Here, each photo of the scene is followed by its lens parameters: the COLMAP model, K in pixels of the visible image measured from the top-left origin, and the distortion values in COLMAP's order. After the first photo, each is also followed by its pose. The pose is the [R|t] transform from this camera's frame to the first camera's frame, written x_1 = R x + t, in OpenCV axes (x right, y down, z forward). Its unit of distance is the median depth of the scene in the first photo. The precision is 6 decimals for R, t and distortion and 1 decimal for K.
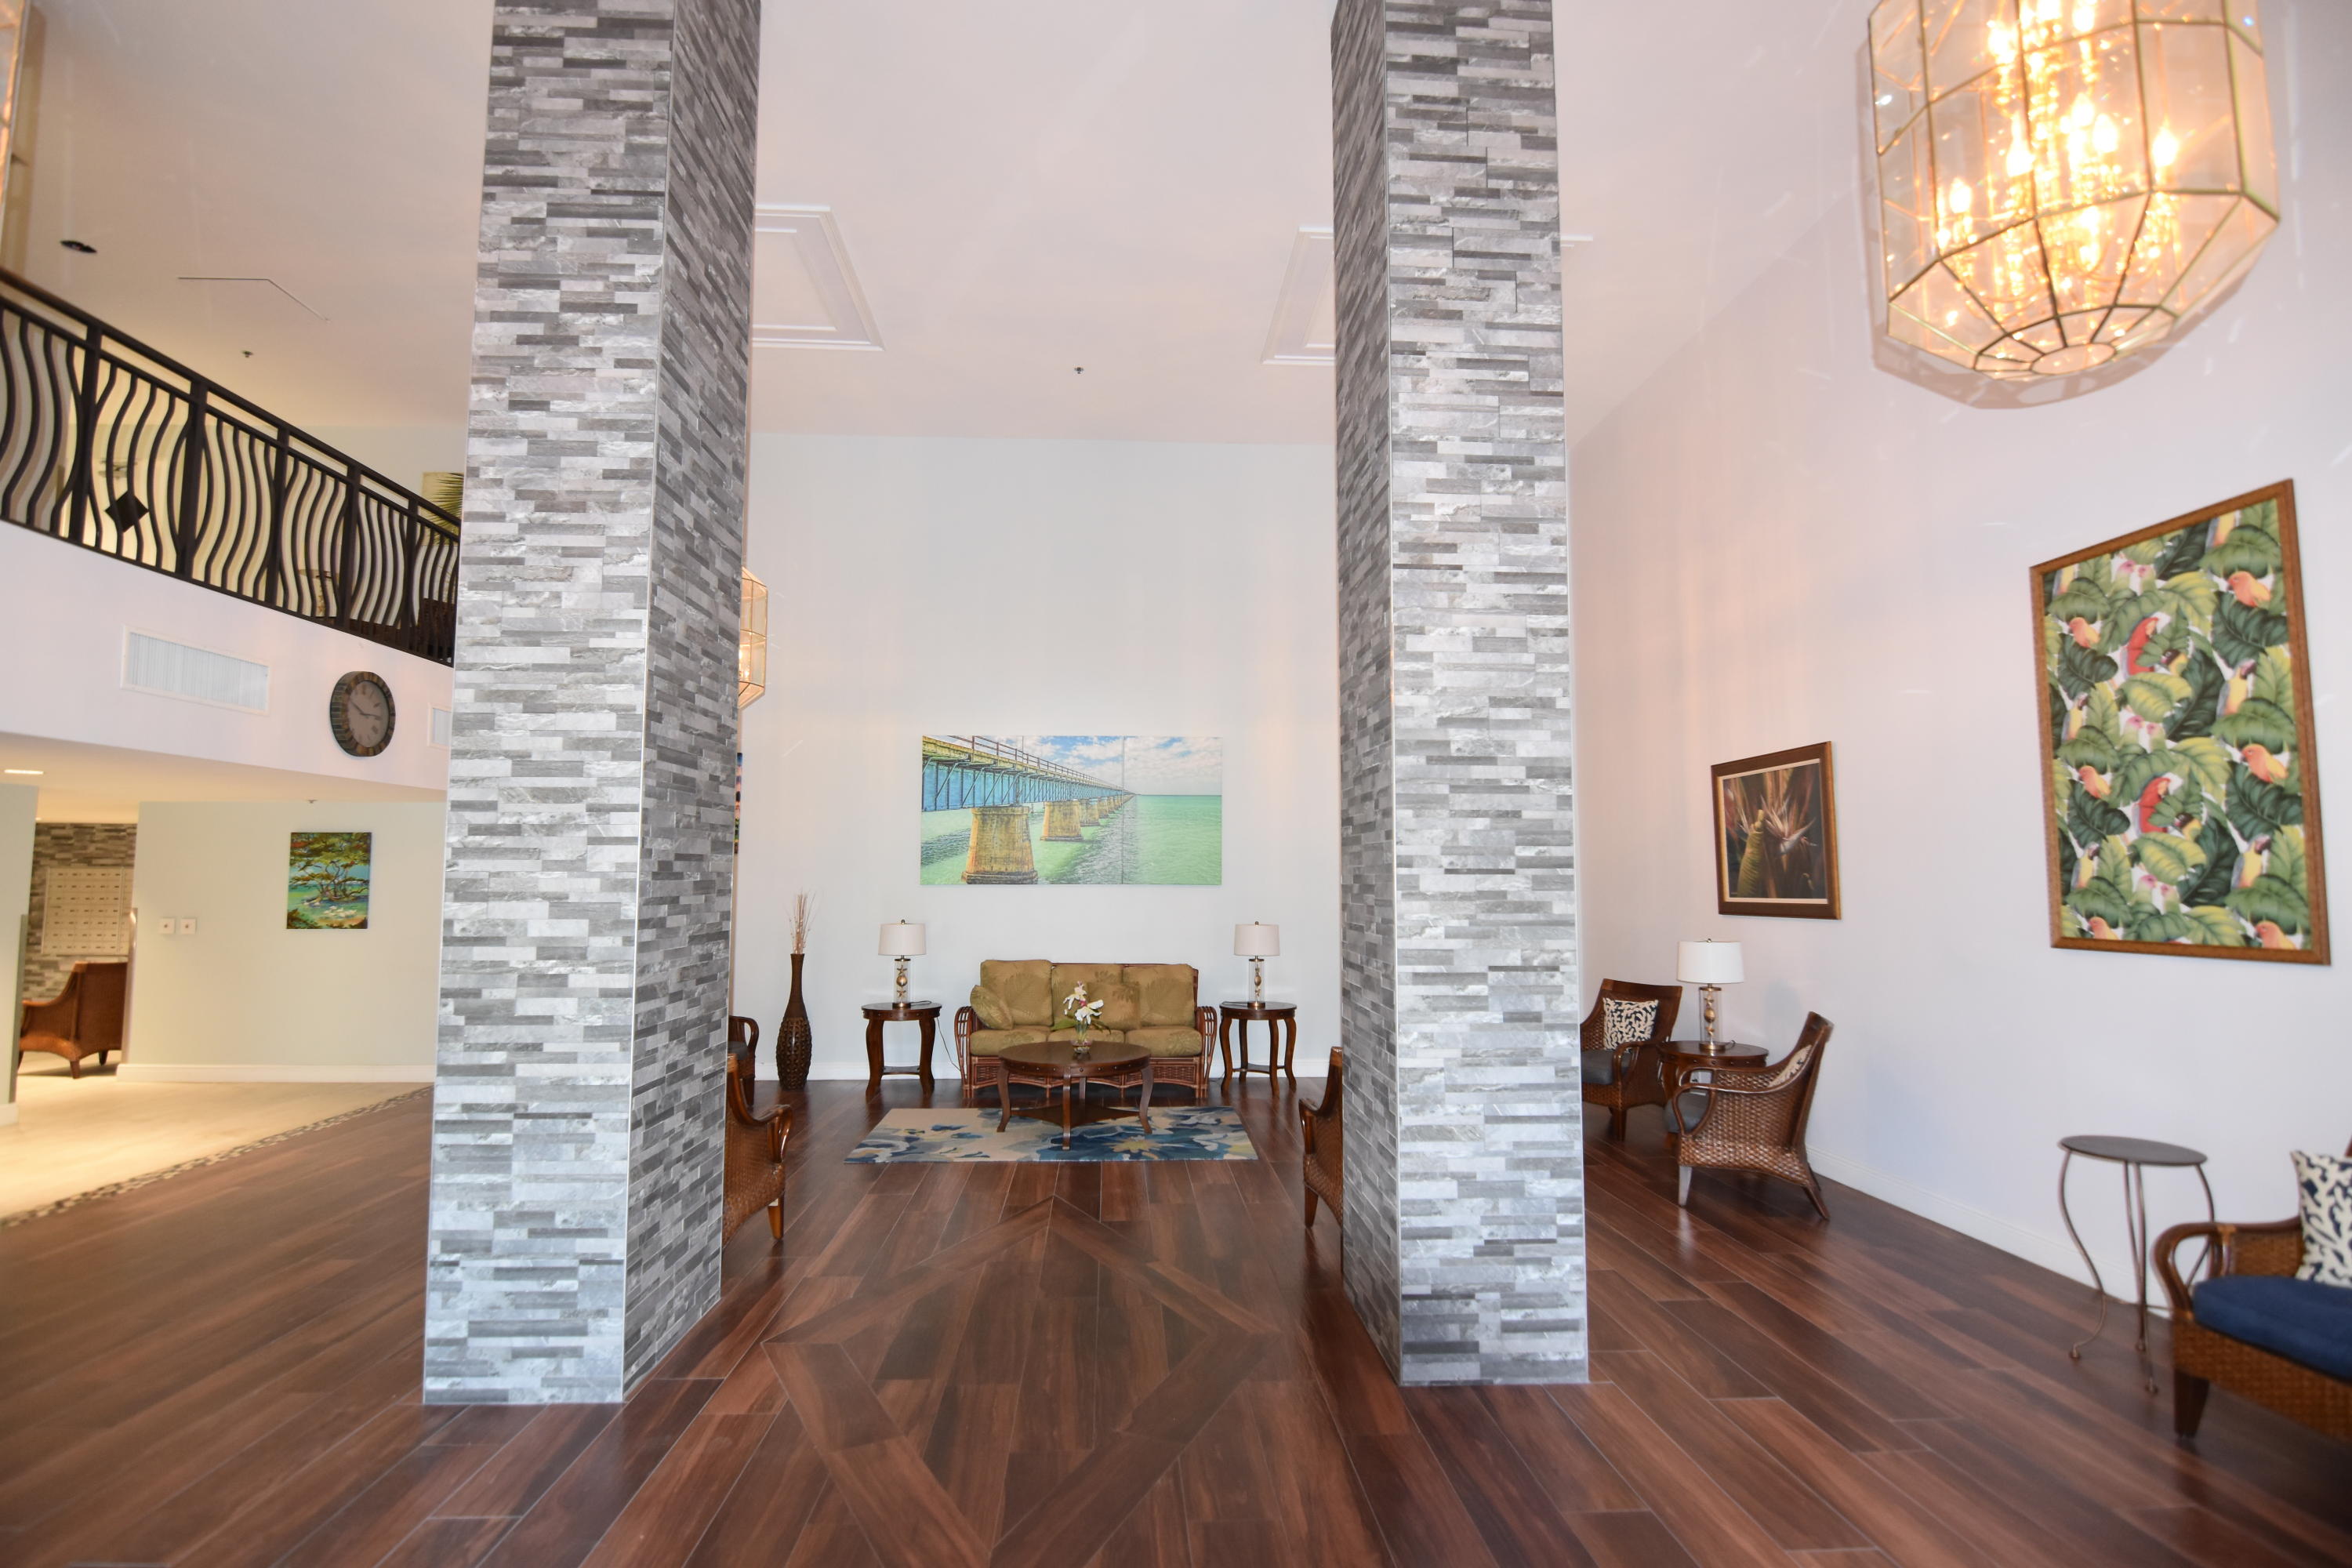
lens RADIAL K [[1168.8, 0, 1164.7], [0, 1168.8, 790.7], [0, 0, 1]] dist [-0.016670, -0.001799]
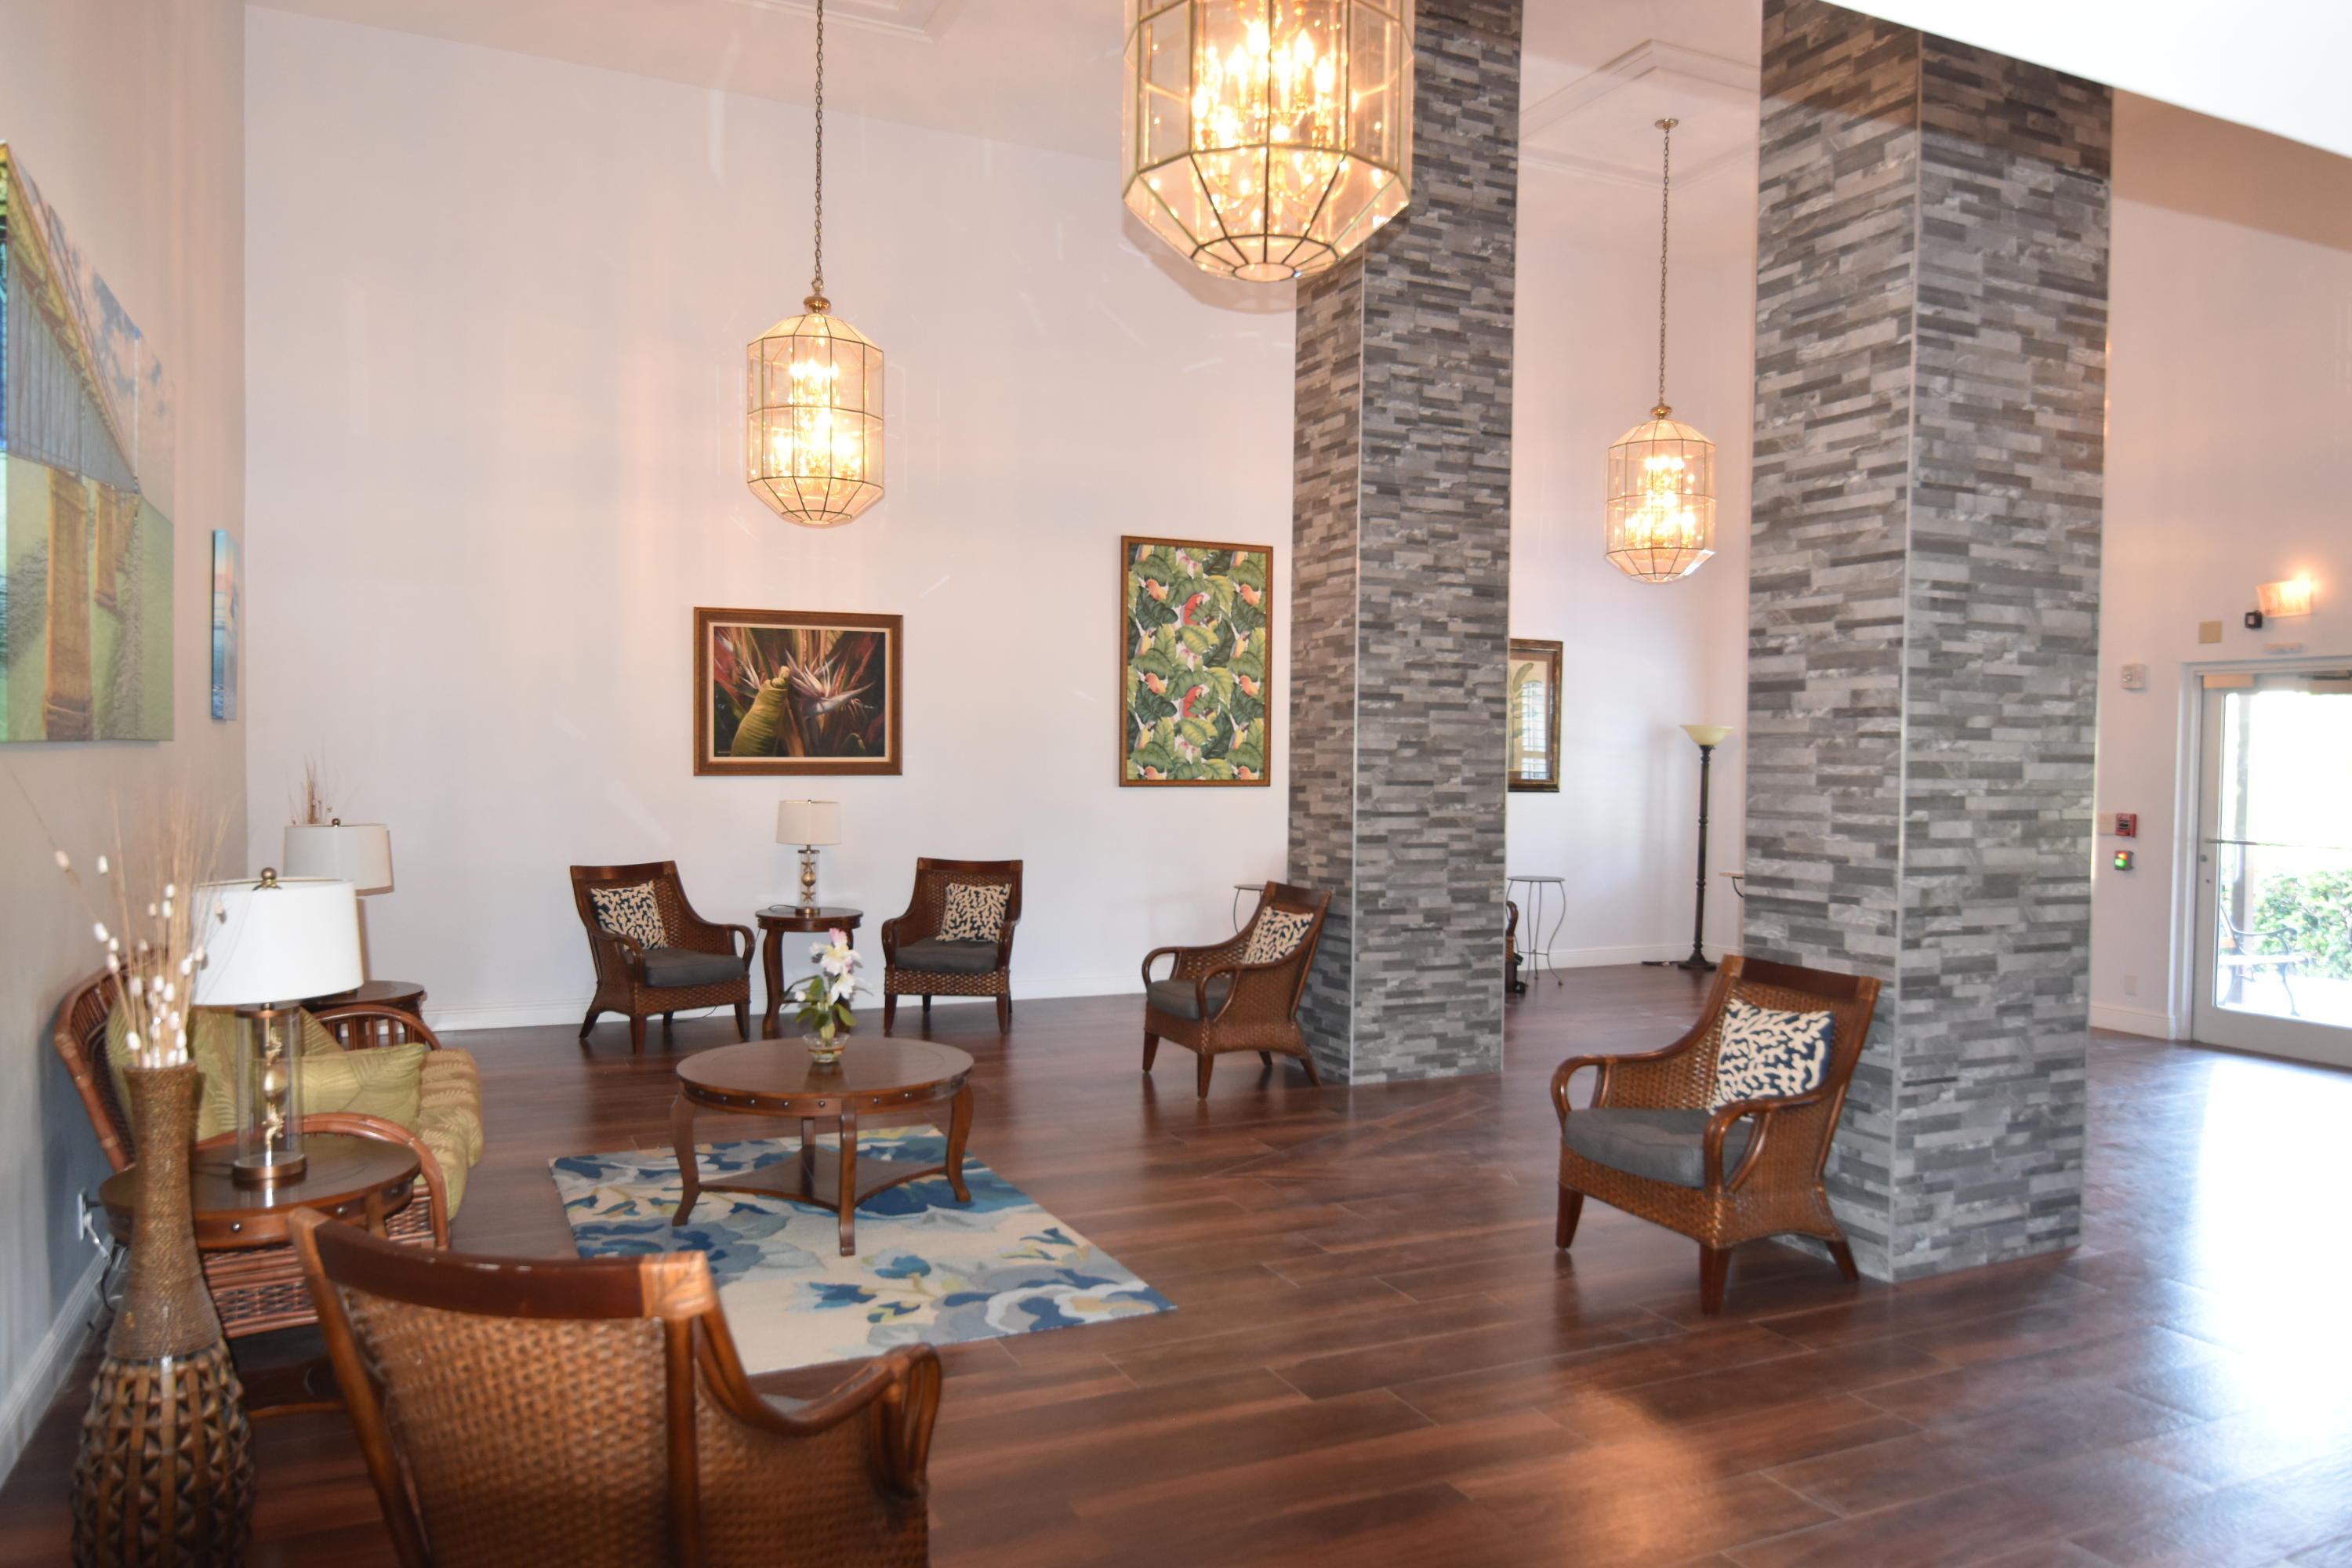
lens RADIAL K [[1612.3, 0, 1176.0], [0, 1612.3, 784.0], [0, 0, 1]] dist [-0.000160, -0.000012]
pose [[-0.385457, -0.033607, 0.922114, -1.310018], [-0.086274, 0.996271, 0.000246, 0.130491], [-0.918684, -0.079459, -0.386919, 1.846485]]
